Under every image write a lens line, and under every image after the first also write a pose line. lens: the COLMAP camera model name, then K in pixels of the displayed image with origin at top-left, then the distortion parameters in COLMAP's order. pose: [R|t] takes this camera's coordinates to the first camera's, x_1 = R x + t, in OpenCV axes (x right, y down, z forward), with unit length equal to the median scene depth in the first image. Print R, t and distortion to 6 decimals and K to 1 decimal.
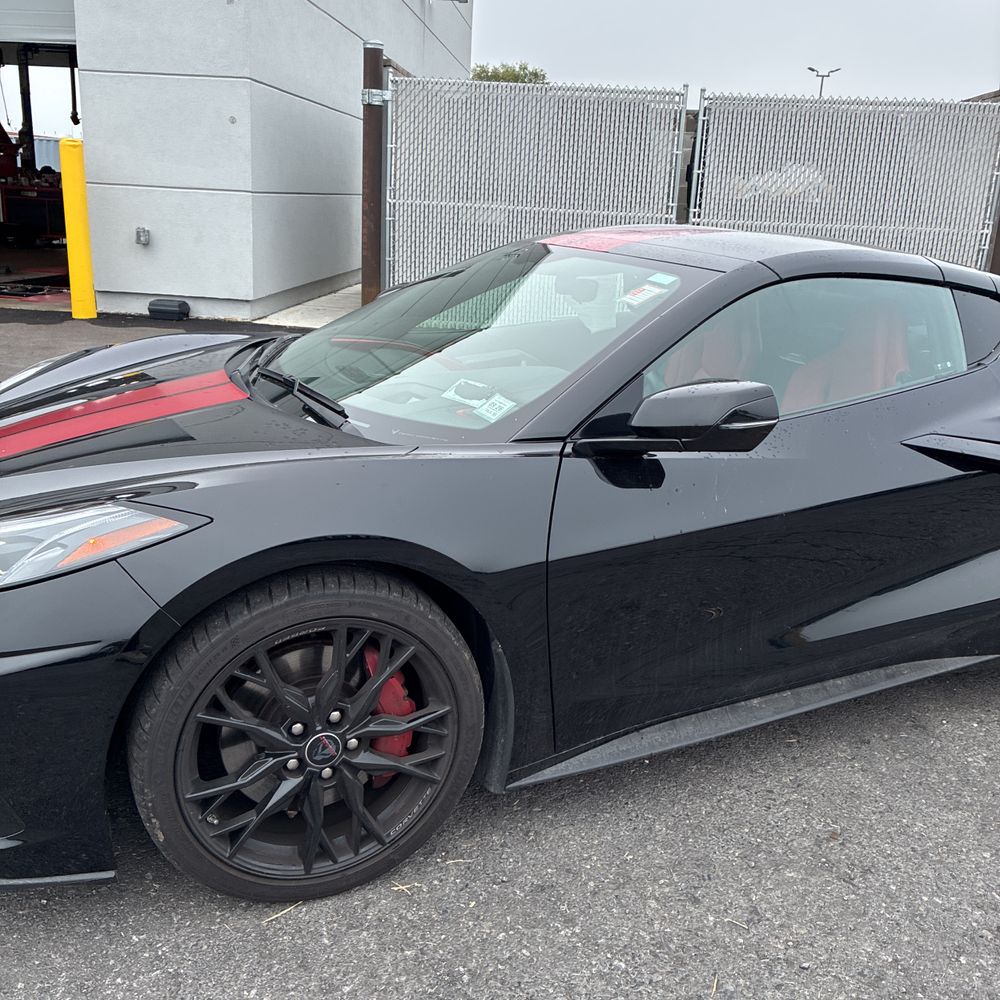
lens RADIAL K [[1016.3, 0, 493.7], [0, 1016.3, 492.8], [0, 0, 1]] dist [0.022146, 0.000000]
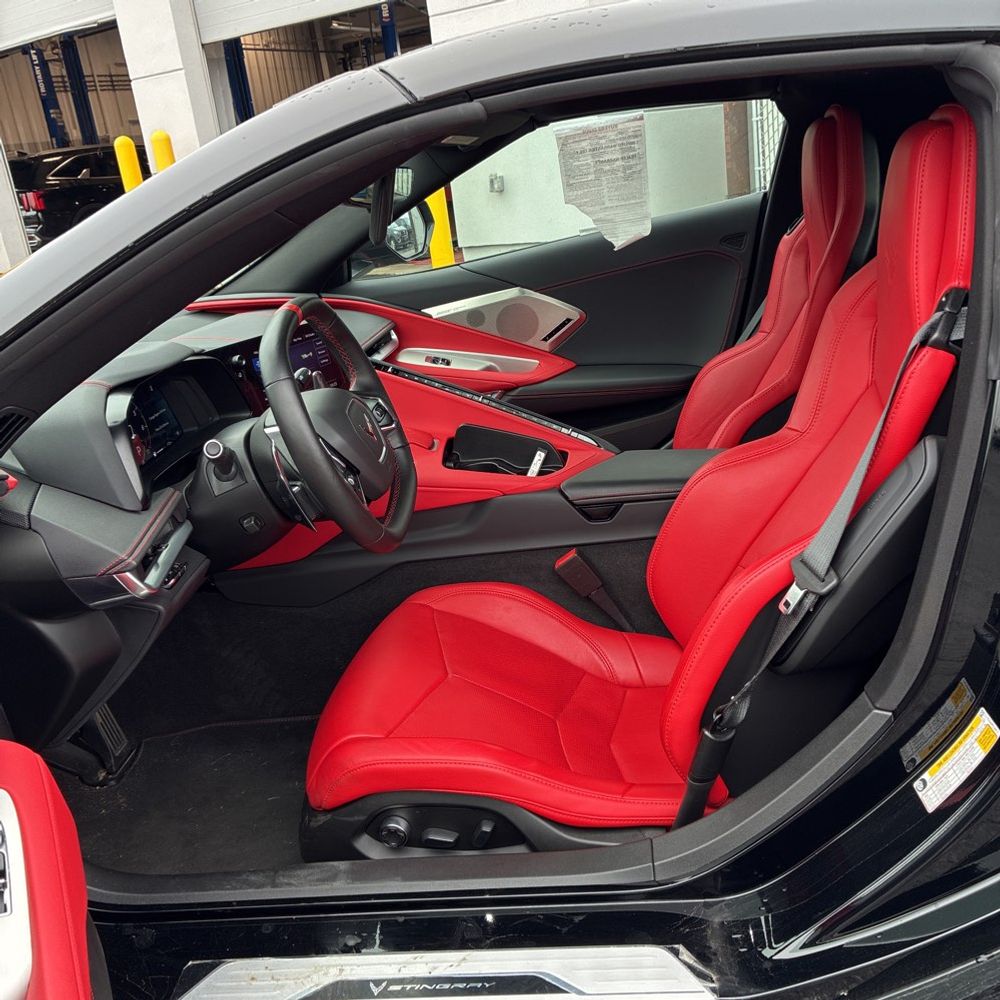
lens RADIAL K [[1019.3, 0, 509.1], [0, 1019.3, 498.0], [0, 0, 1]] dist [0.008219, 0.000000]
pose [[0.868713, 0.014290, -0.495109, 0.303705], [0.019081, 0.997876, 0.062281, -0.045289], [0.494947, -0.063551, 0.866596, 0.388859]]
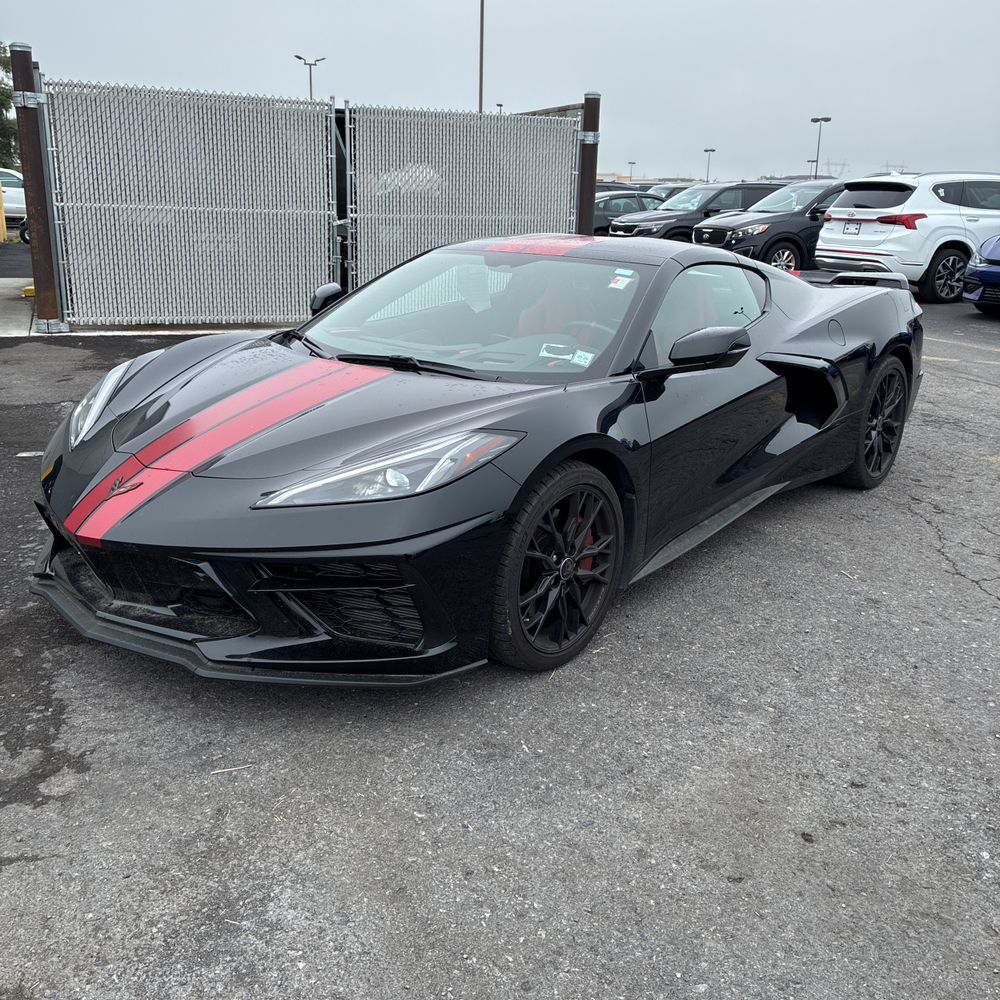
lens RADIAL K [[1016.3, 0, 504.5], [0, 1016.3, 497.0], [0, 0, 1]] dist [0.022146, 0.000000]
pose [[0.882384, -0.154567, 0.444417, -0.458554], [0.145387, 0.987850, 0.054908, 0.014508], [-0.447505, 0.016162, 0.894135, -0.204456]]
